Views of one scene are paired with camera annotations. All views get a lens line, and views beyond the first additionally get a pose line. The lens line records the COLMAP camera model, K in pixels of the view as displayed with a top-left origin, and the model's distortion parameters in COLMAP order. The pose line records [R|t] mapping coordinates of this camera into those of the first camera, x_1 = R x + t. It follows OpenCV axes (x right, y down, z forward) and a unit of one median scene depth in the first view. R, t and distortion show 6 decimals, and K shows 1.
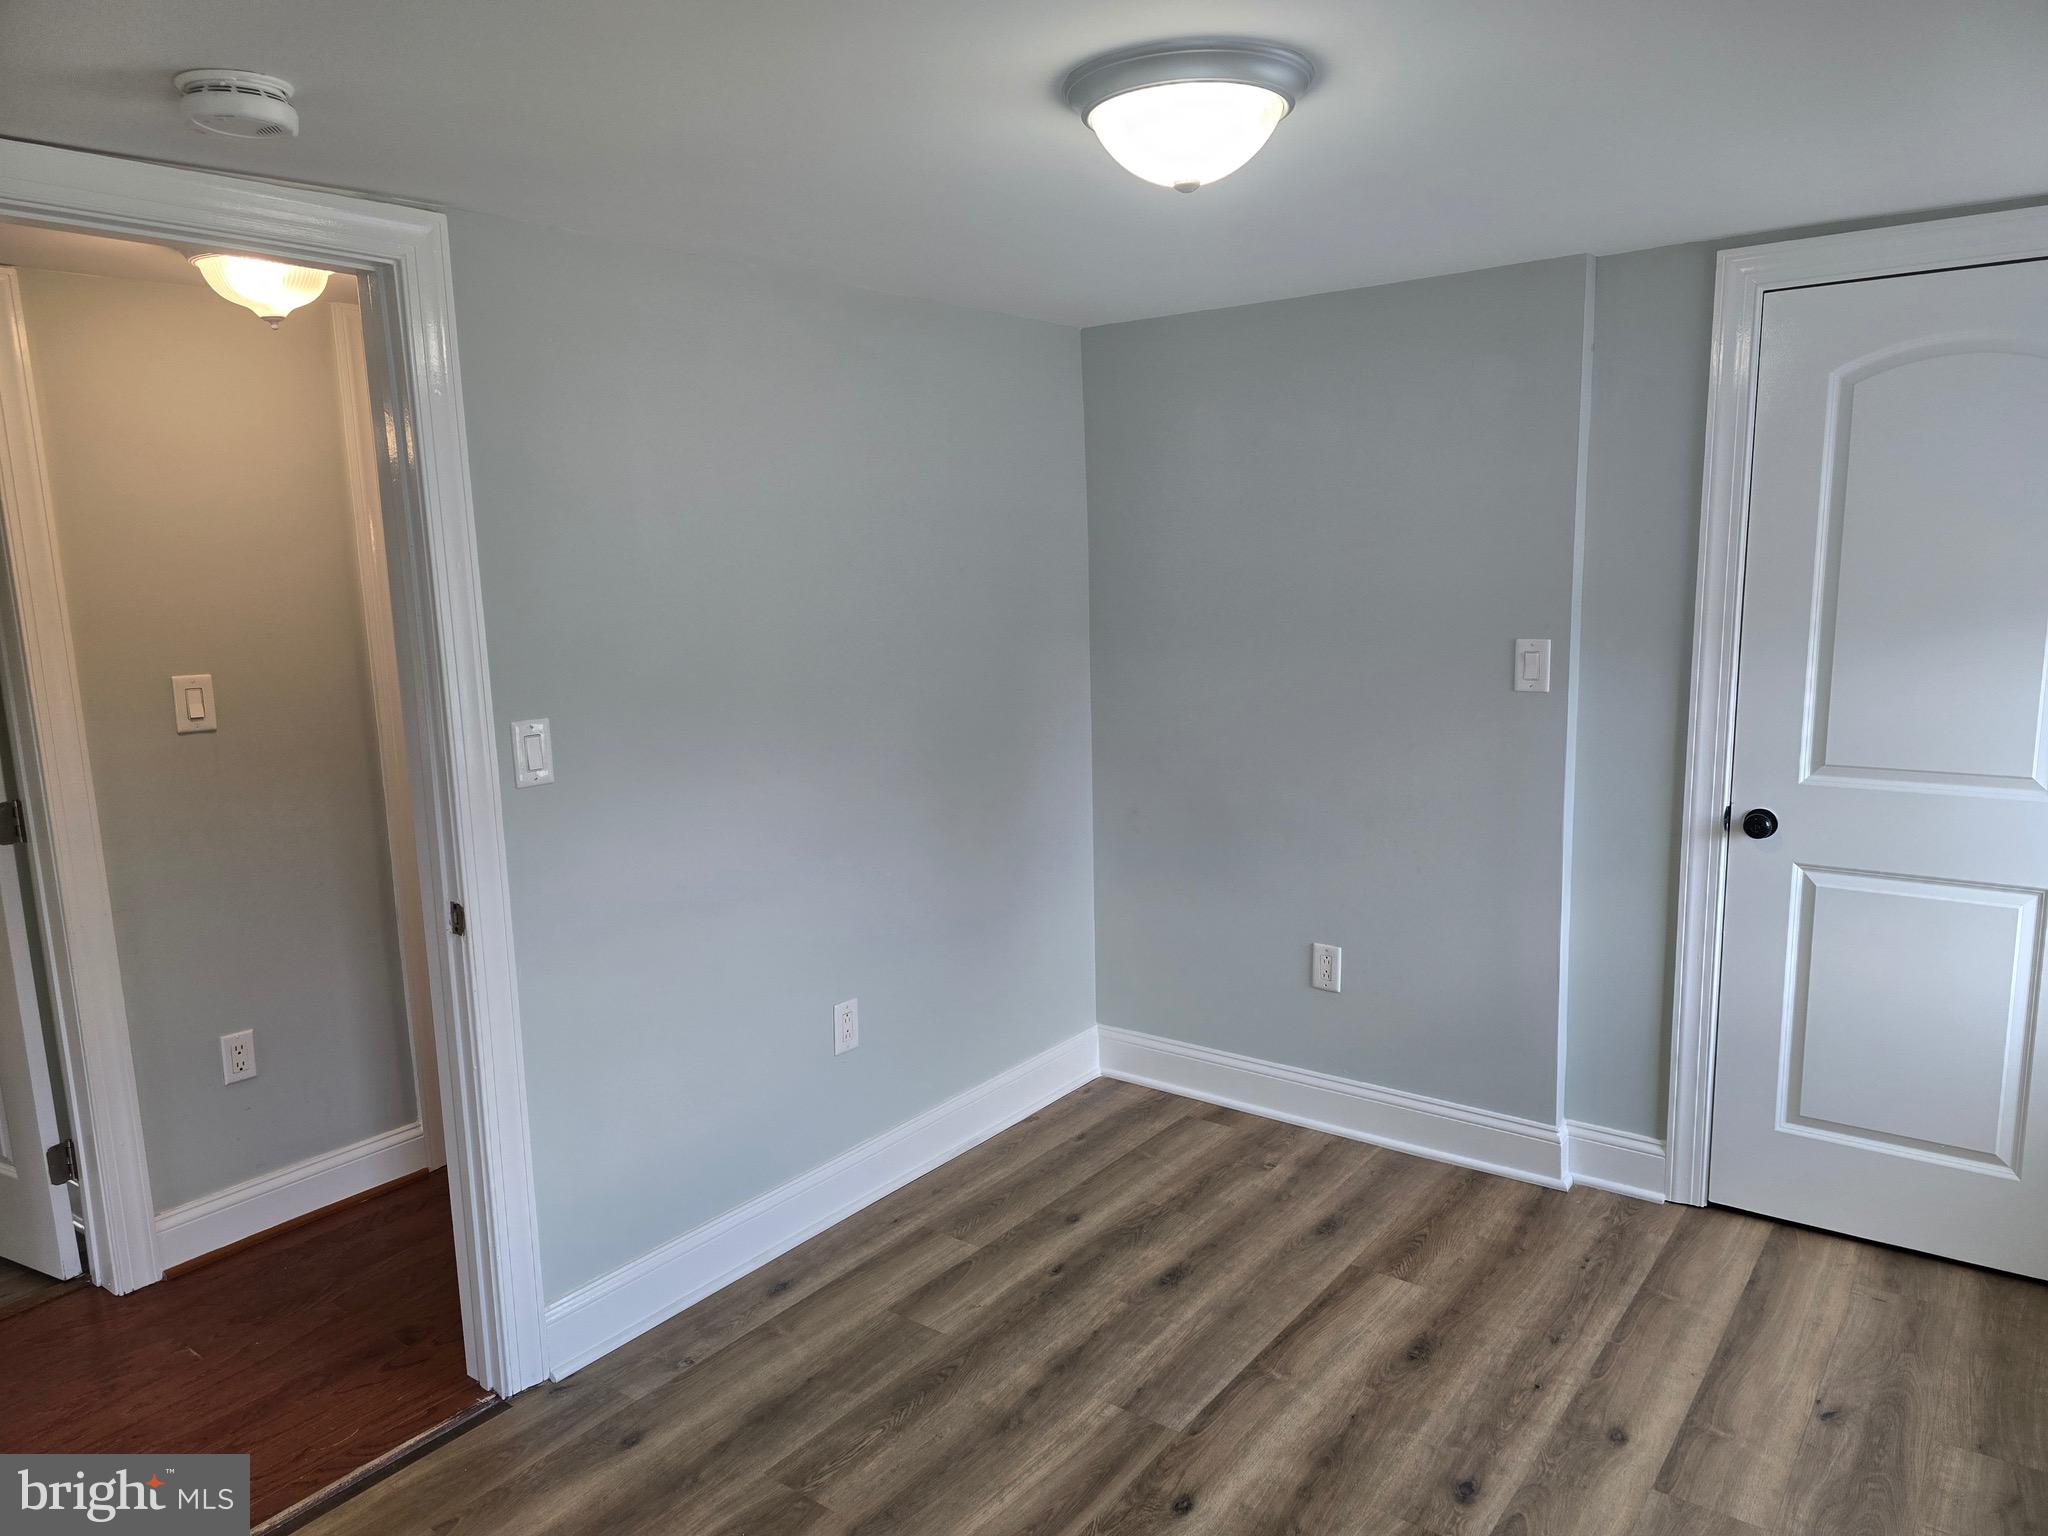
lens RADIAL K [[1368.9, 0, 1027.5], [0, 1368.9, 749.9], [0, 0, 1]] dist [0.048601, -0.044288]
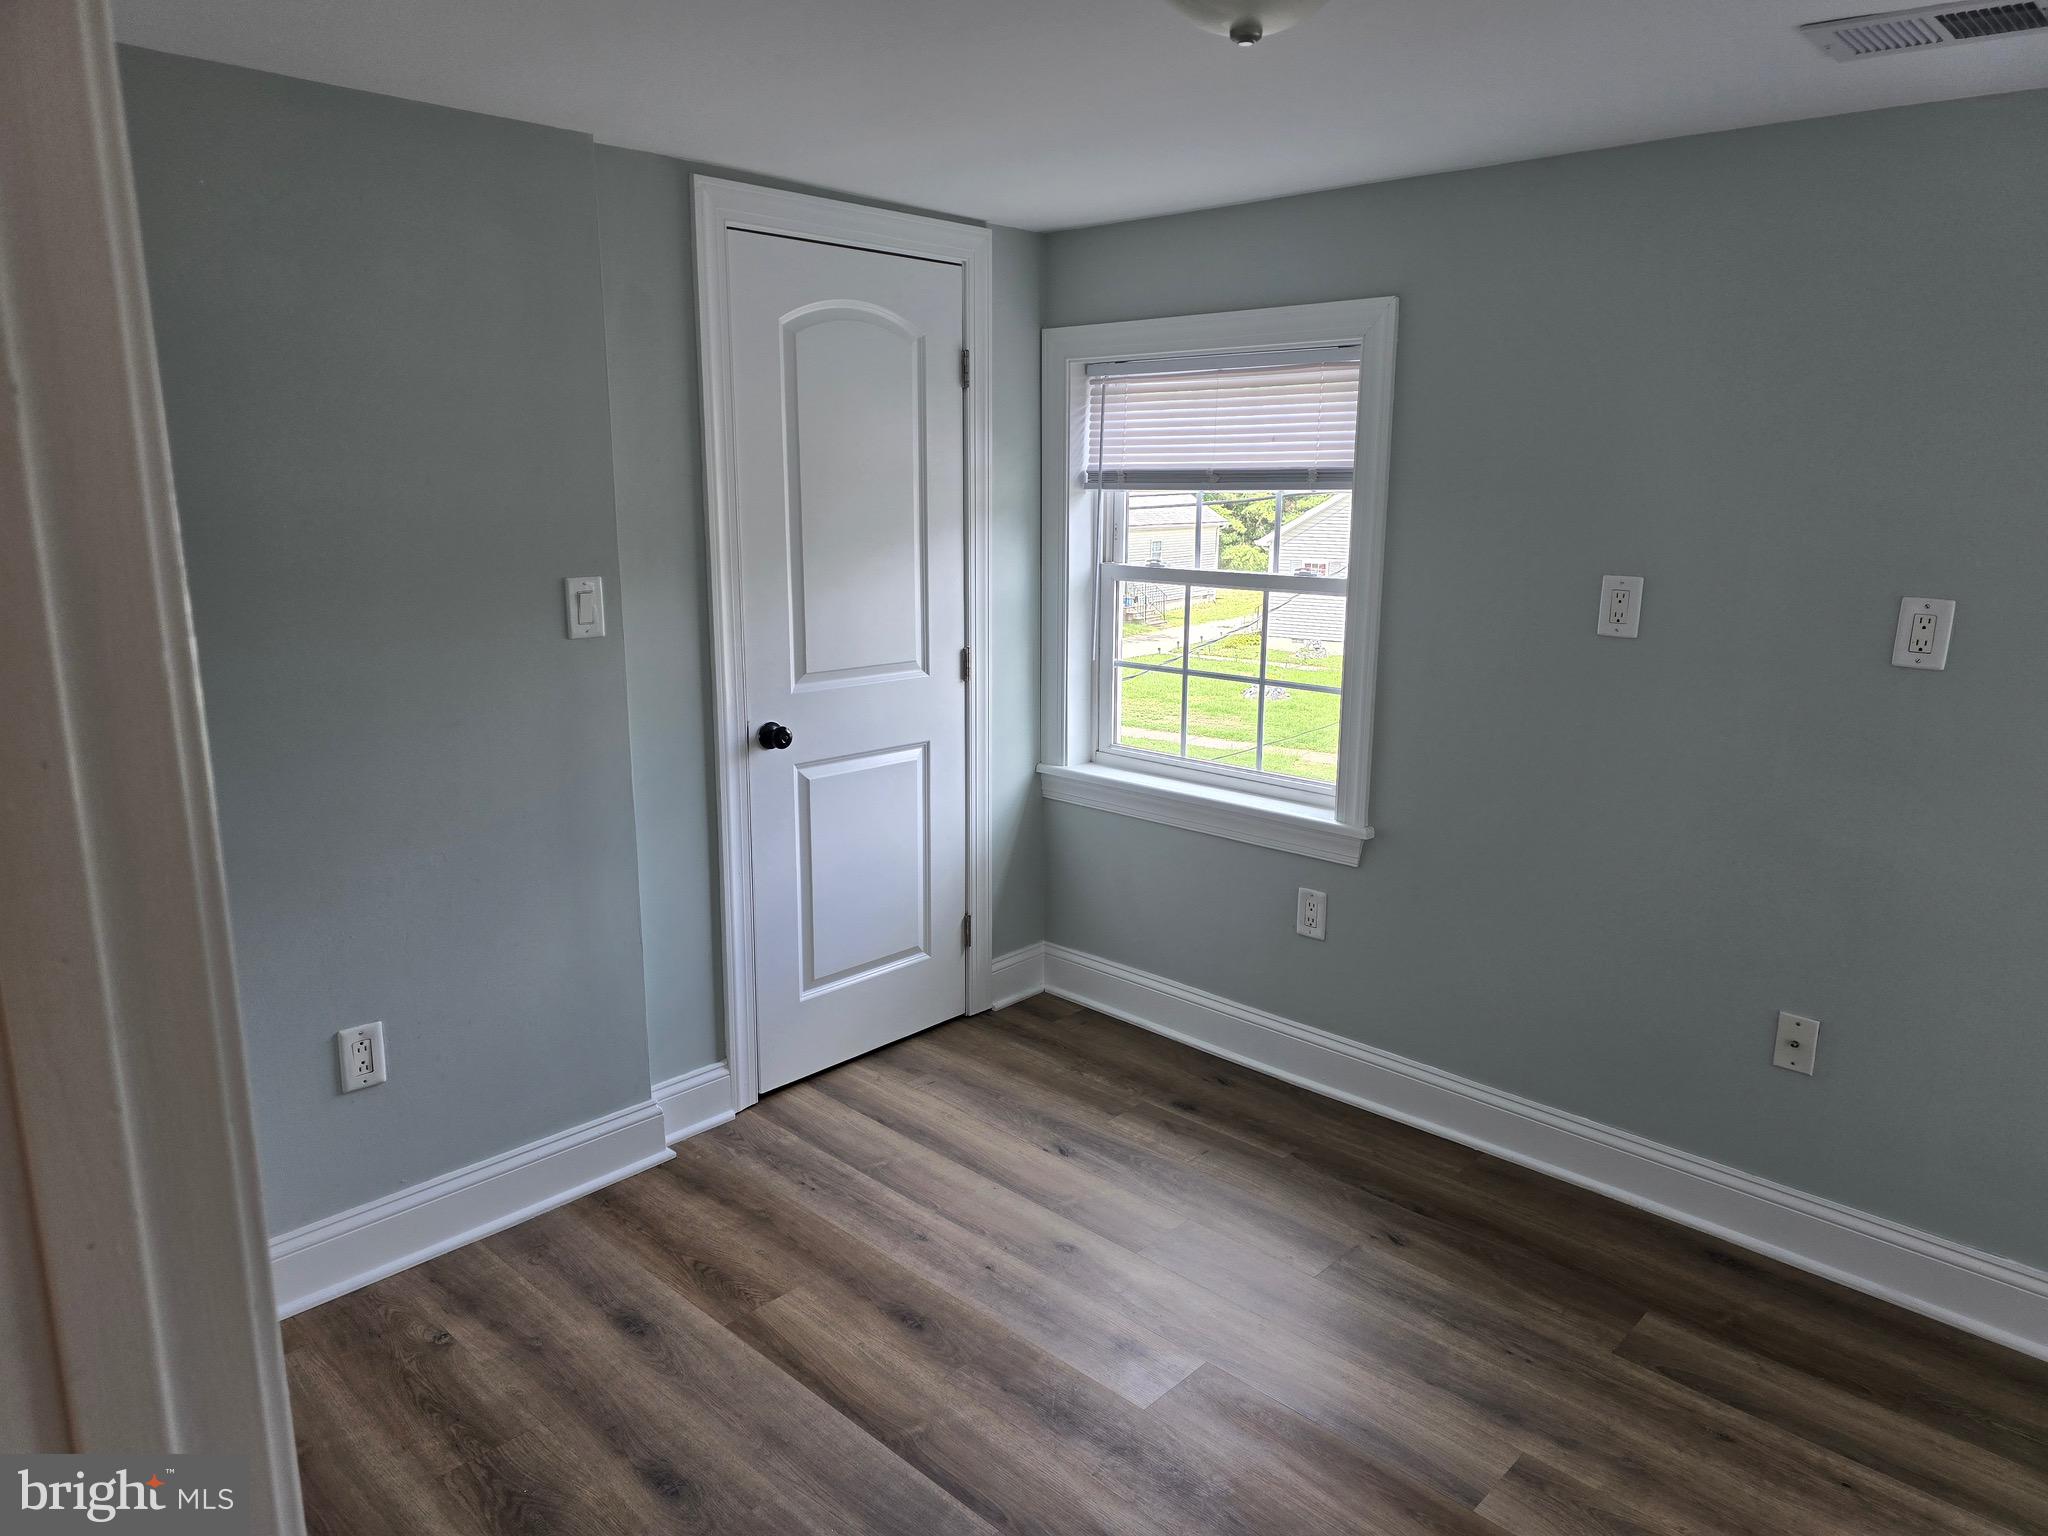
lens RADIAL K [[1368.9, 0, 1035.0], [0, 1368.9, 752.2], [0, 0, 1]] dist [0.048601, -0.044288]
pose [[0.109129, -0.177084, 0.978127, -0.469912], [0.127587, 0.978360, 0.162891, -0.077329], [-0.985805, 0.107020, 0.129361, 0.614368]]
